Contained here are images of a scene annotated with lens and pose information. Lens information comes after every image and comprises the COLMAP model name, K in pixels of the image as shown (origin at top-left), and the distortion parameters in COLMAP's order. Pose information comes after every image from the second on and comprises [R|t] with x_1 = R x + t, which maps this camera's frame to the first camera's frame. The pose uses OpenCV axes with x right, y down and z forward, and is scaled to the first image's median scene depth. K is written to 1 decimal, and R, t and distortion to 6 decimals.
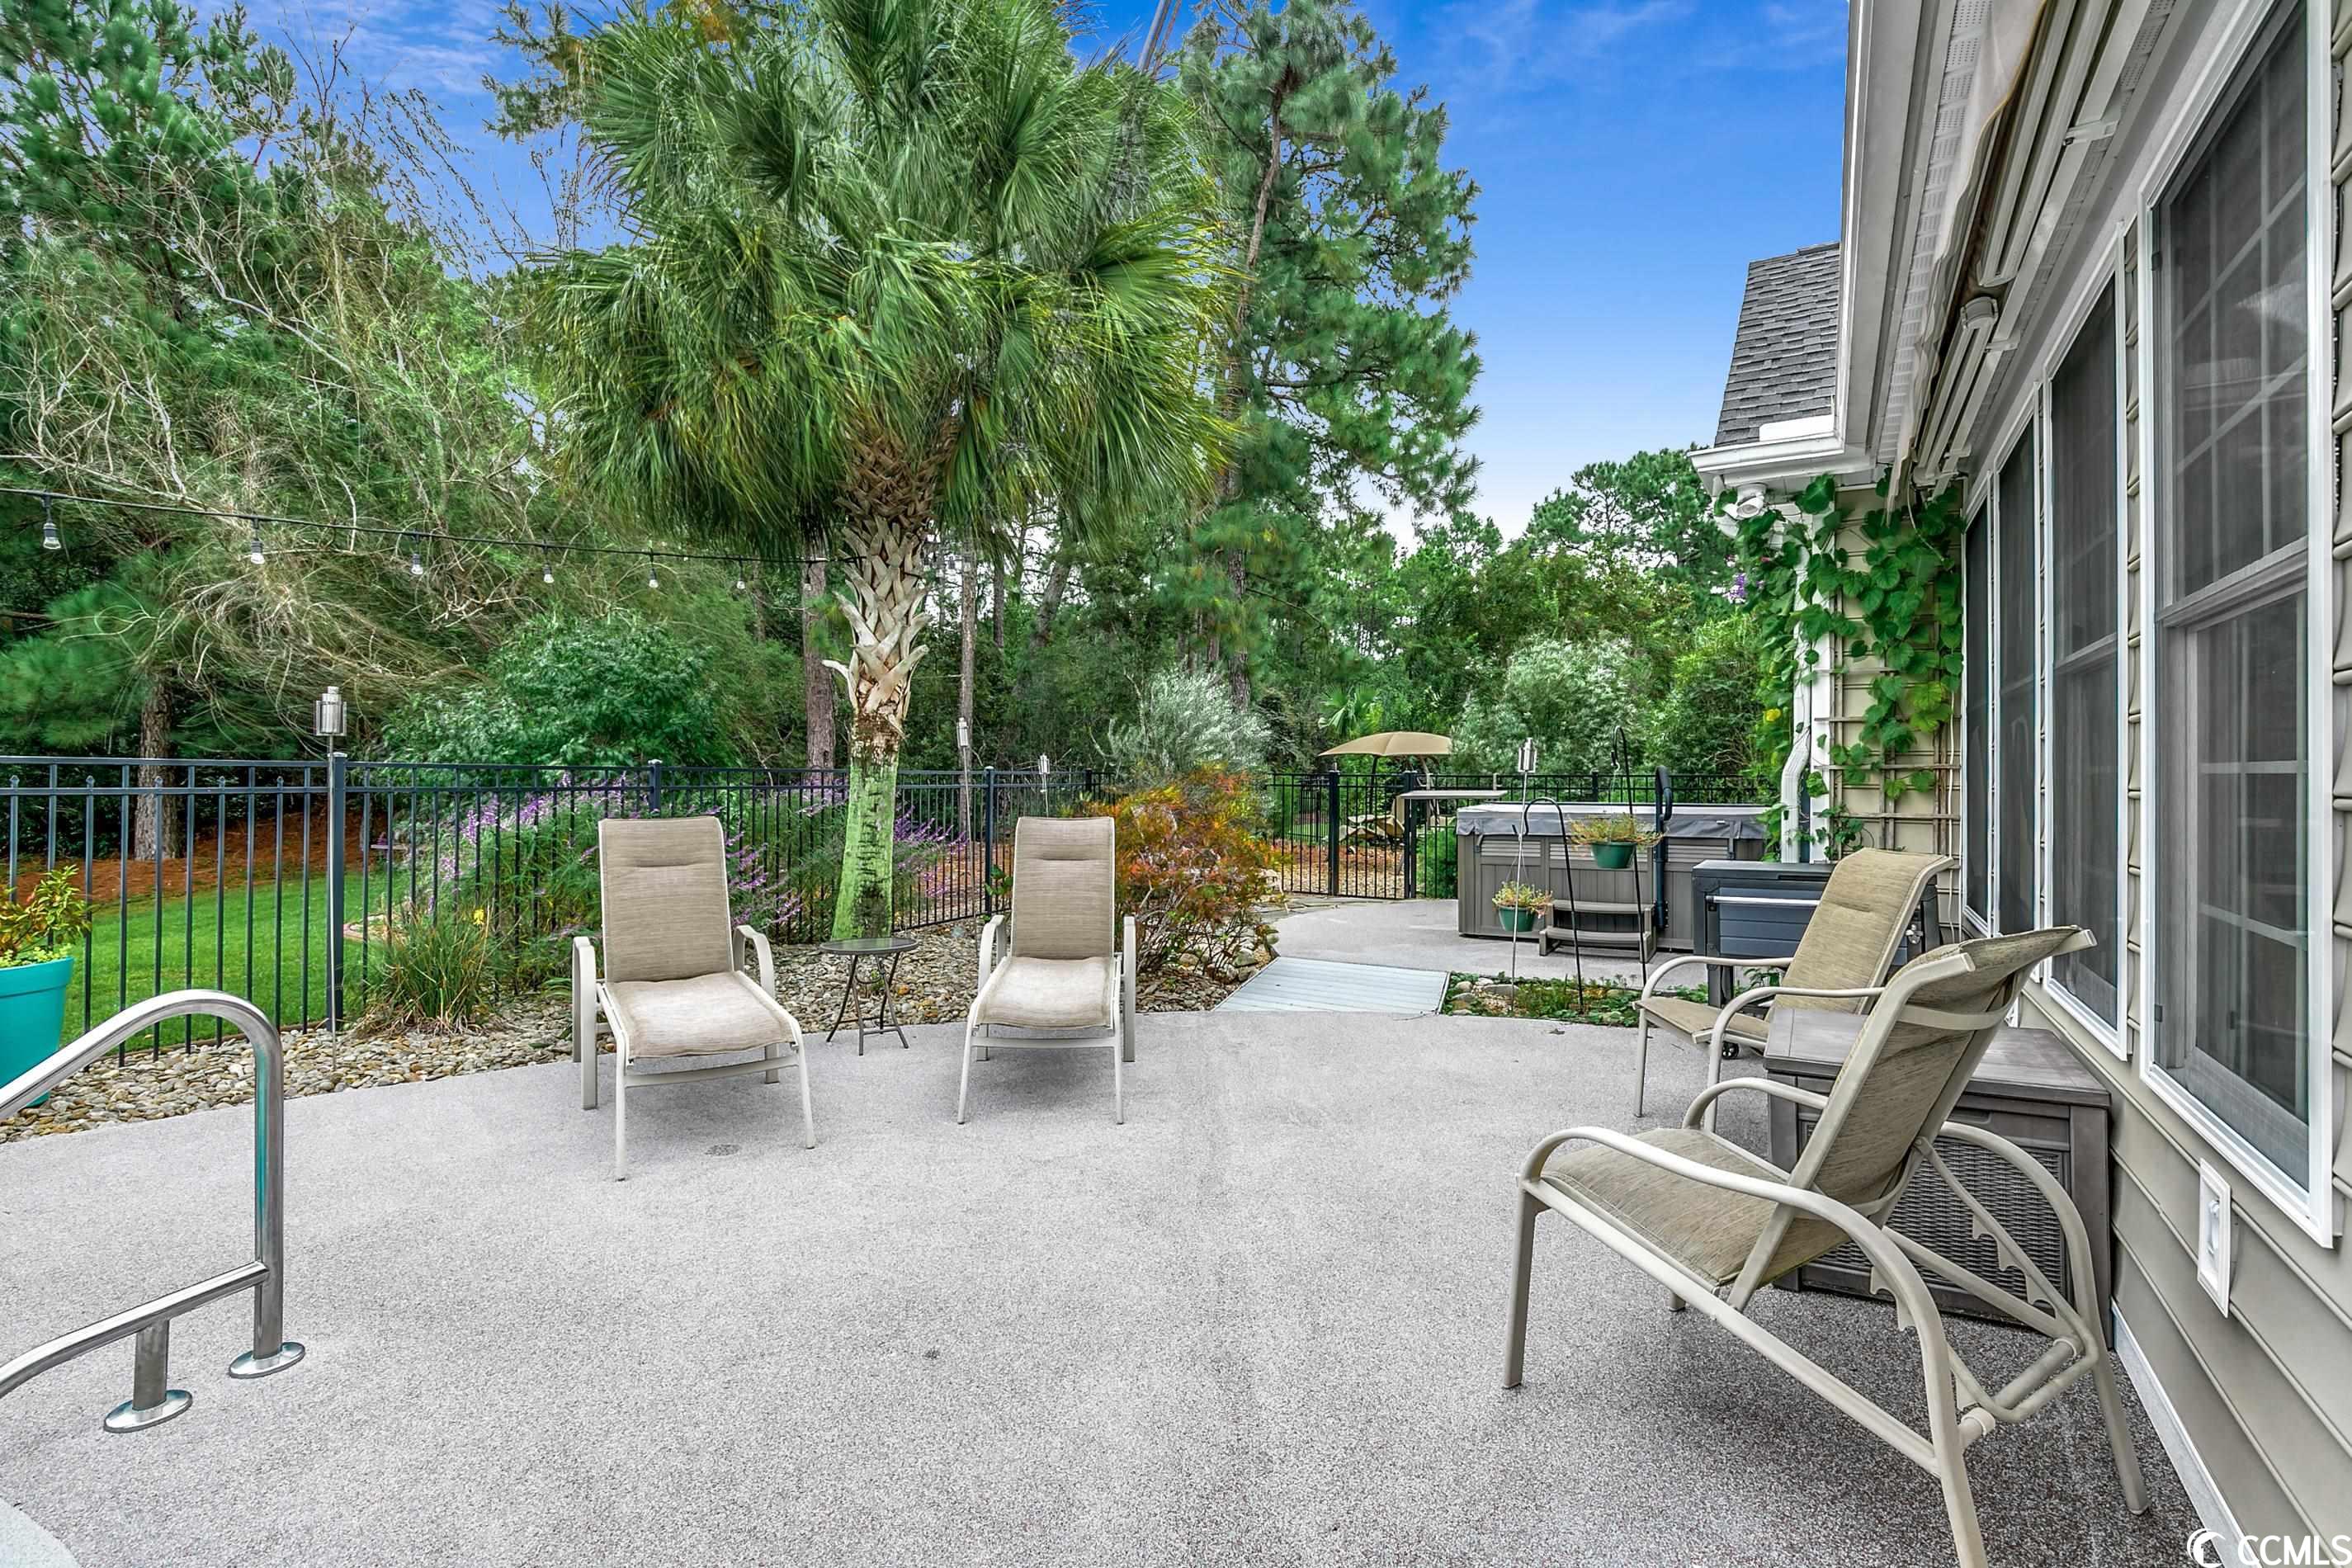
lens RADIAL K [[1083.2, 0, 1184.6], [0, 1083.2, 775.0], [0, 0, 1]] dist [-0.011185, 0.000301]
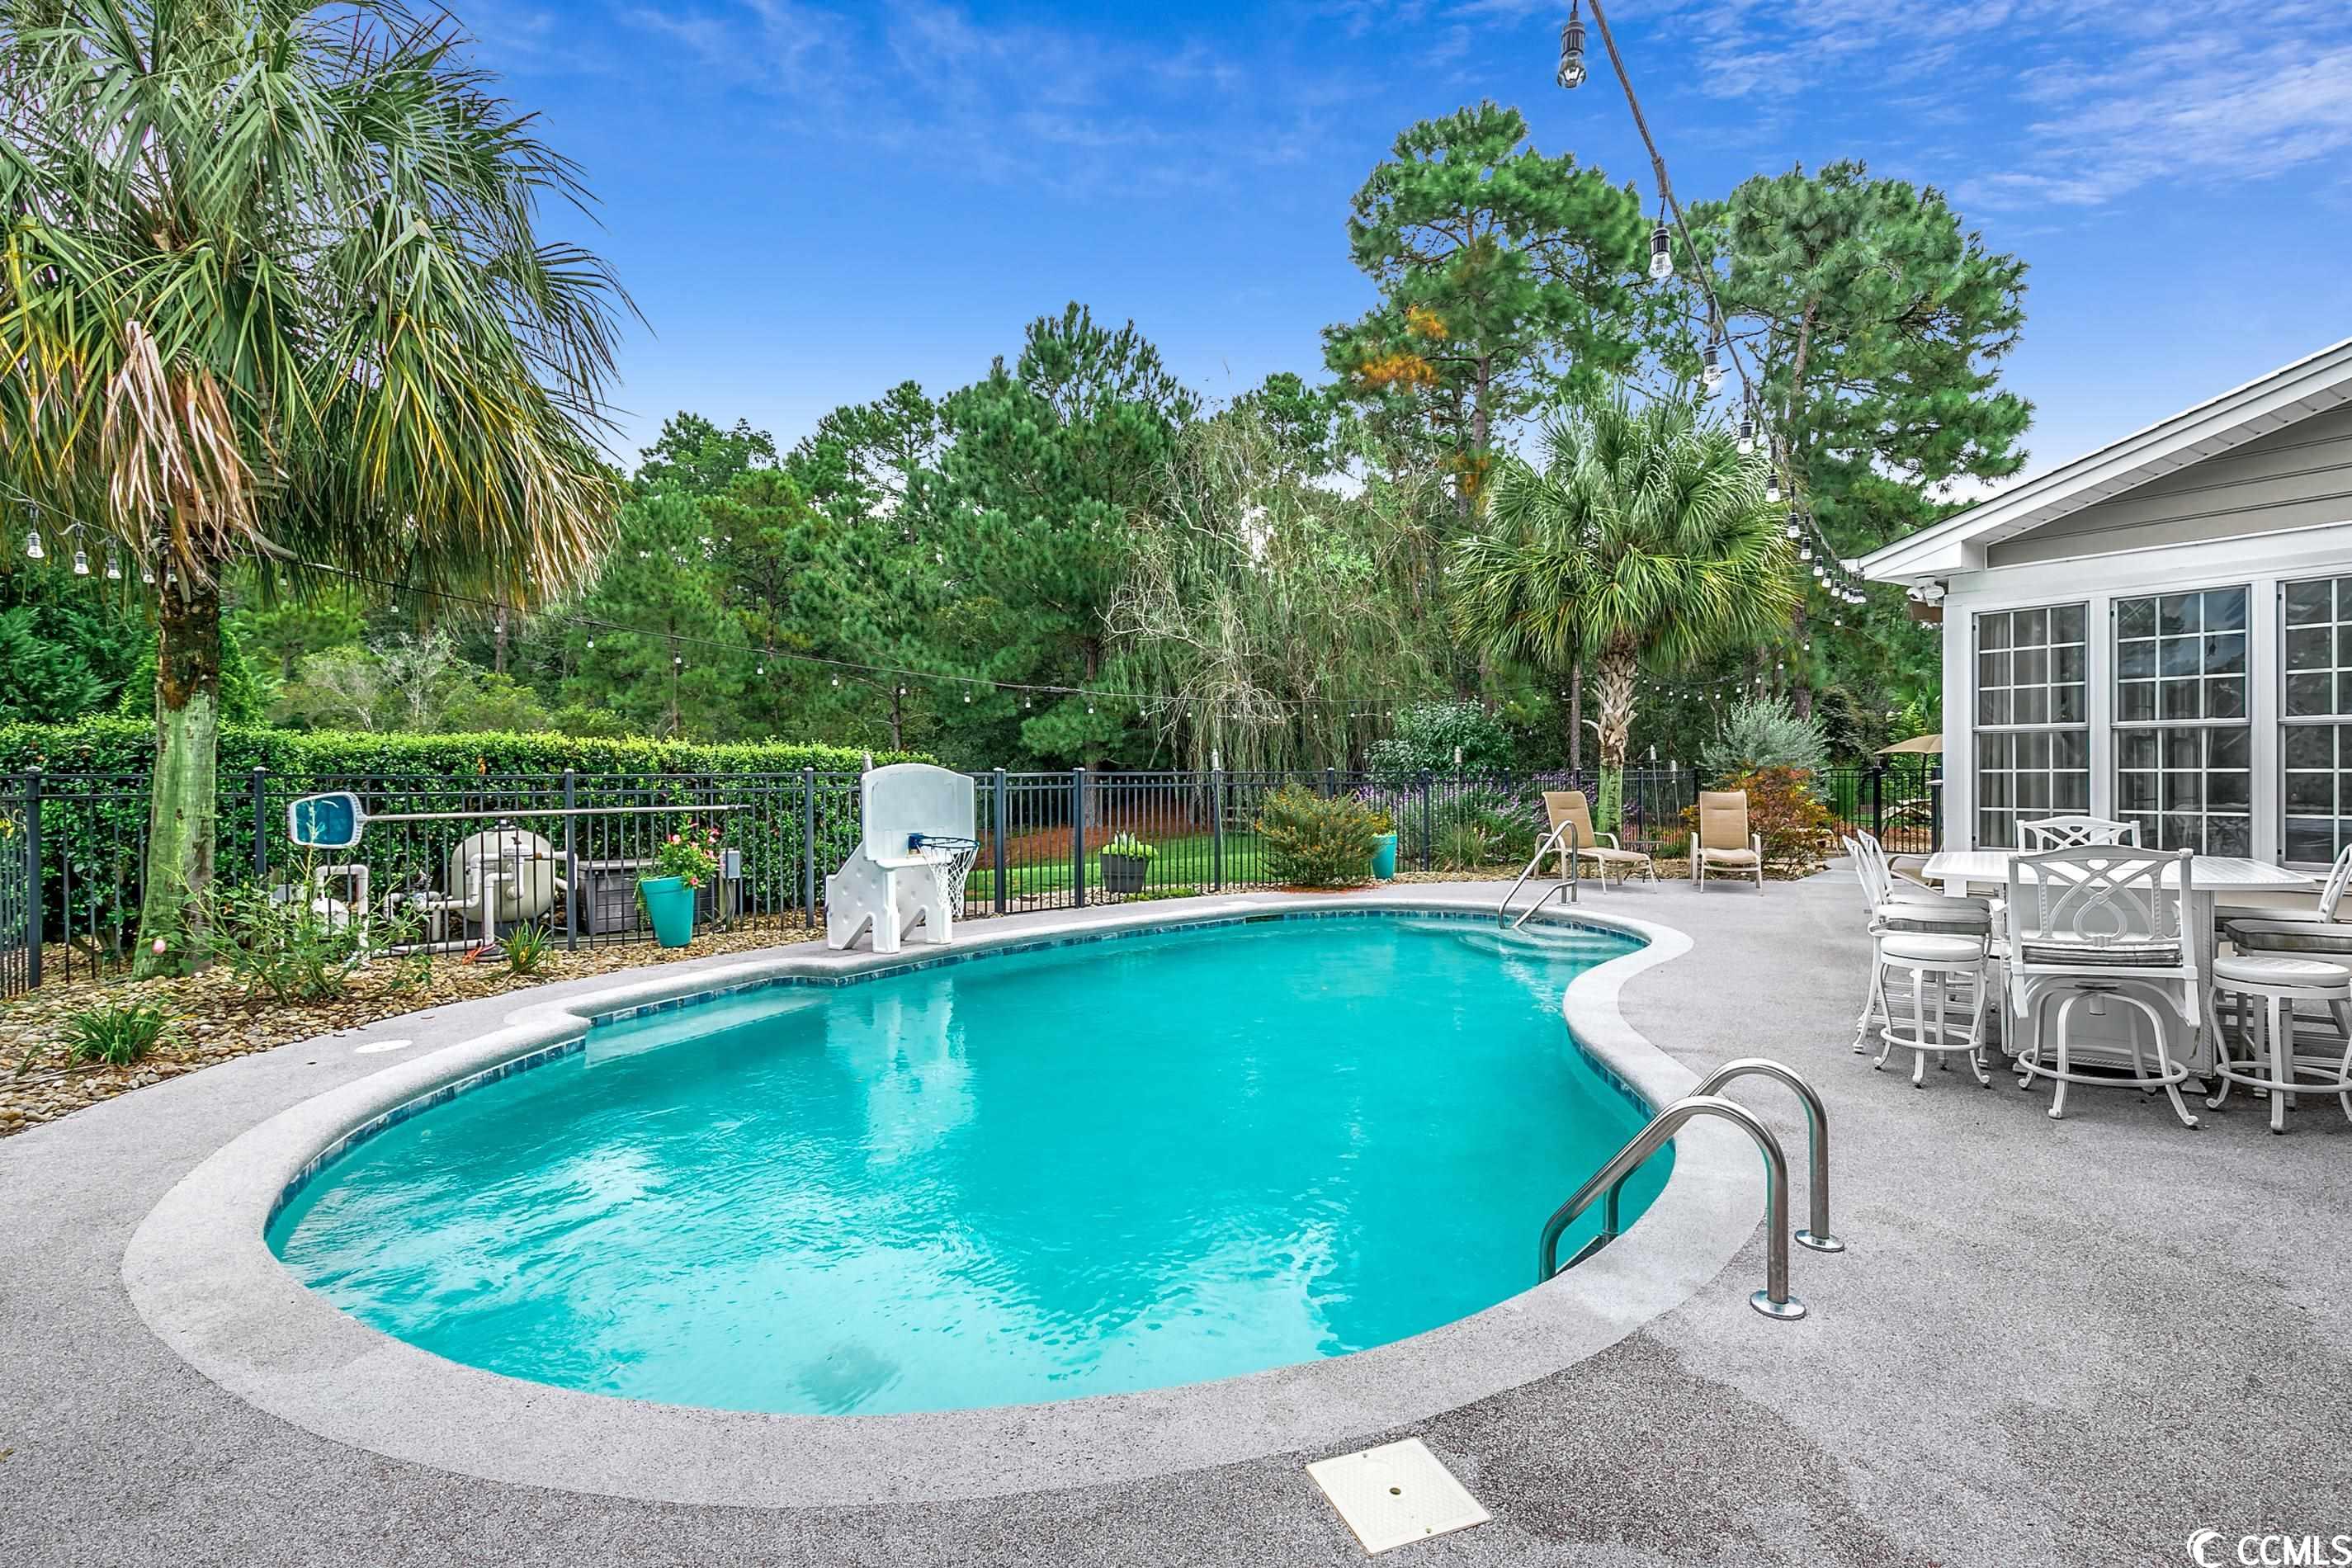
lens RADIAL K [[1102.6, 0, 1209.7], [0, 1102.6, 771.7], [0, 0, 1]] dist [-0.004715, -0.000896]
pose [[0.904367, -0.011832, -0.426592, -0.079832], [0.013403, 0.999910, 0.000681, -0.016823], [0.426545, -0.006333, 0.904444, -1.292515]]
